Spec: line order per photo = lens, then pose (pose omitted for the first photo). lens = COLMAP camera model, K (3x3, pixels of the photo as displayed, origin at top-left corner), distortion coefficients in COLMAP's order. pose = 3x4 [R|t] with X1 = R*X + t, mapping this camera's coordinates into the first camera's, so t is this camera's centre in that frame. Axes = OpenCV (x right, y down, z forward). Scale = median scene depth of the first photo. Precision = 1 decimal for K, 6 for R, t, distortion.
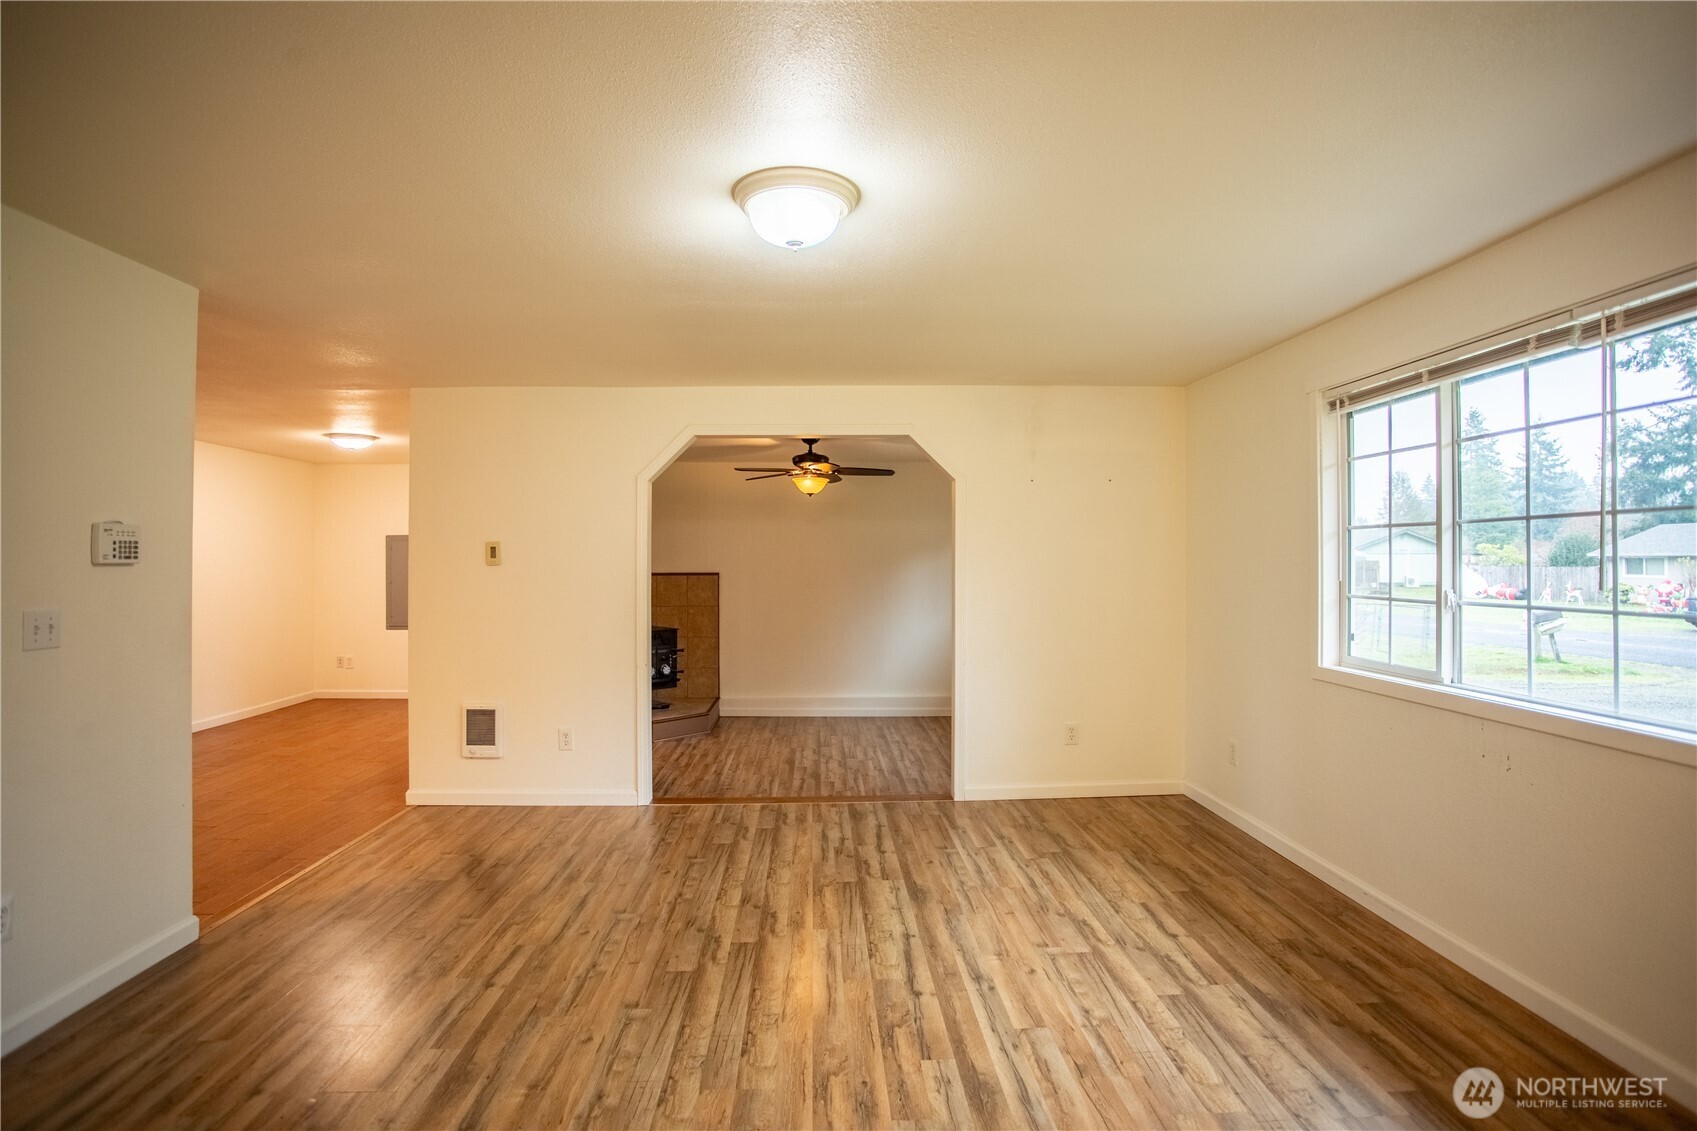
lens RADIAL K [[843.6, 0, 847.5], [0, 843.6, 557.7], [0, 0, 1]] dist [-0.057040, 0.009511]
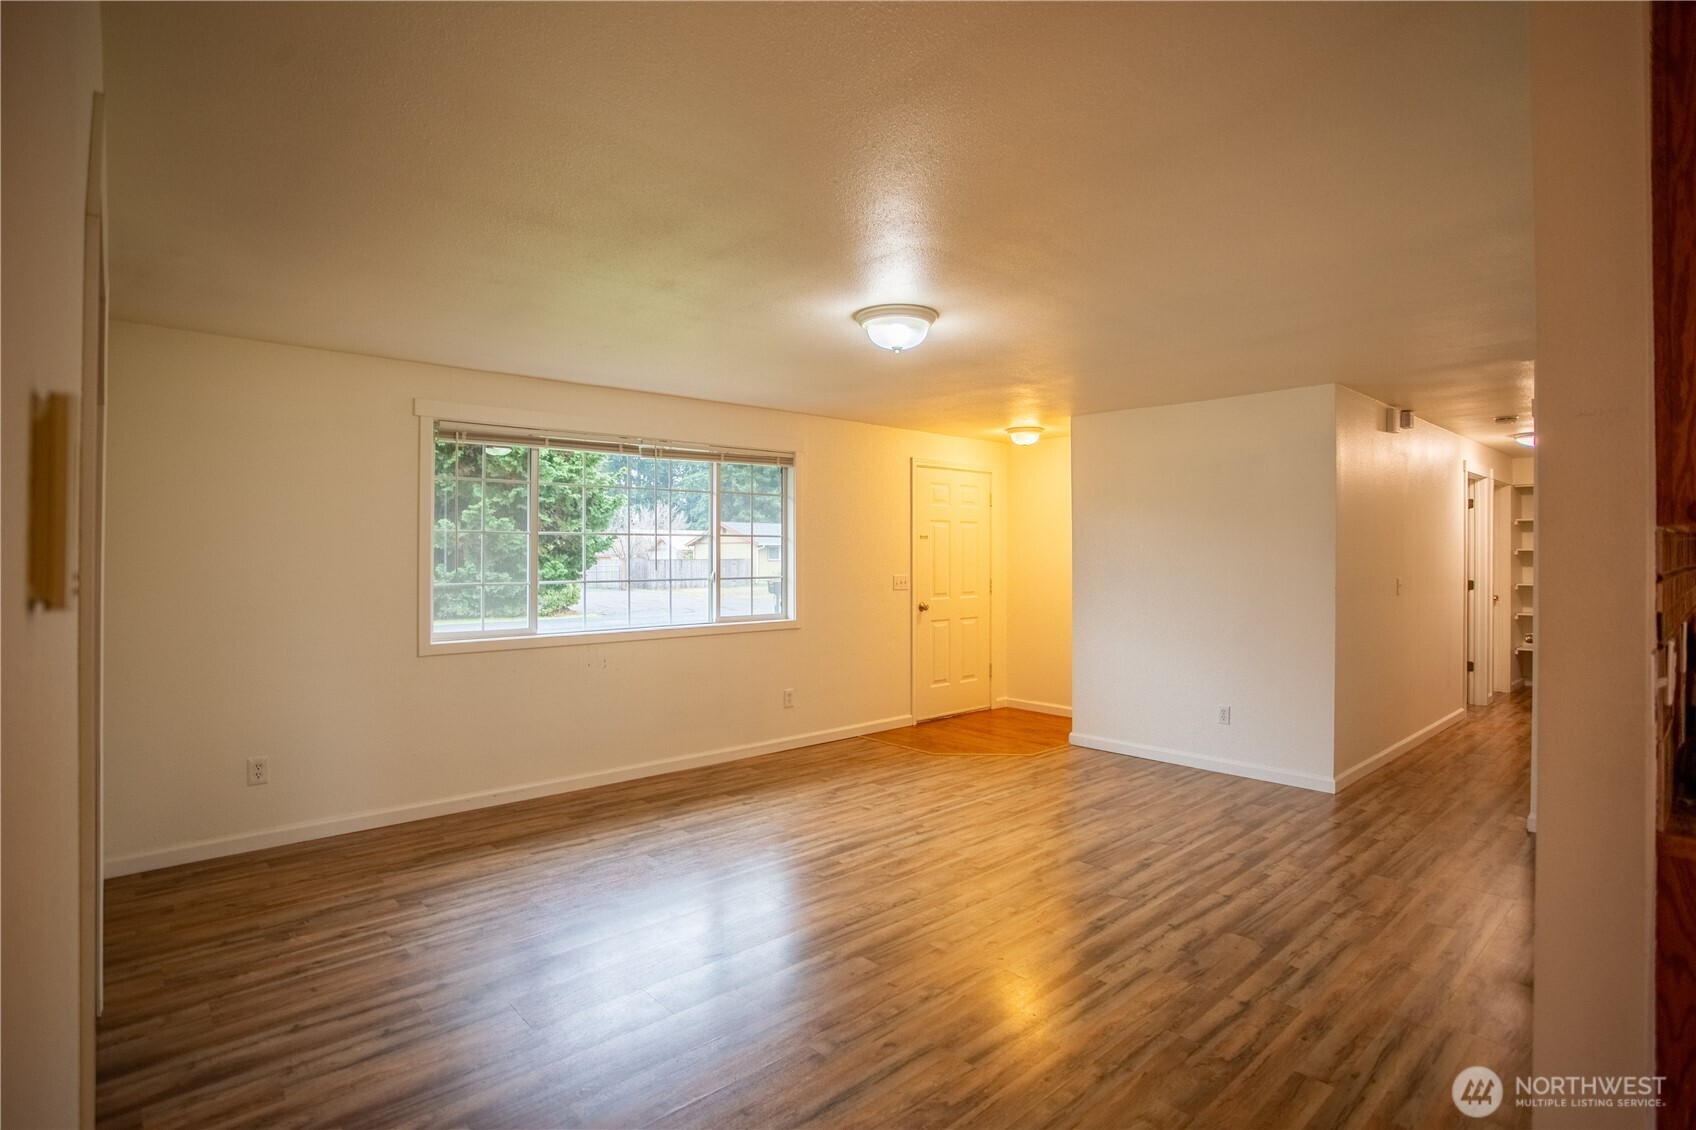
lens RADIAL K [[843.1, 0, 846.1], [0, 843.1, 559.3], [0, 0, 1]] dist [-0.057040, 0.009511]
pose [[-0.639234, -0.005301, 0.768994, -1.052675], [-0.003166, 0.999986, 0.004261, 0.001352], [-0.769006, 0.000289, -0.639241, 1.826673]]
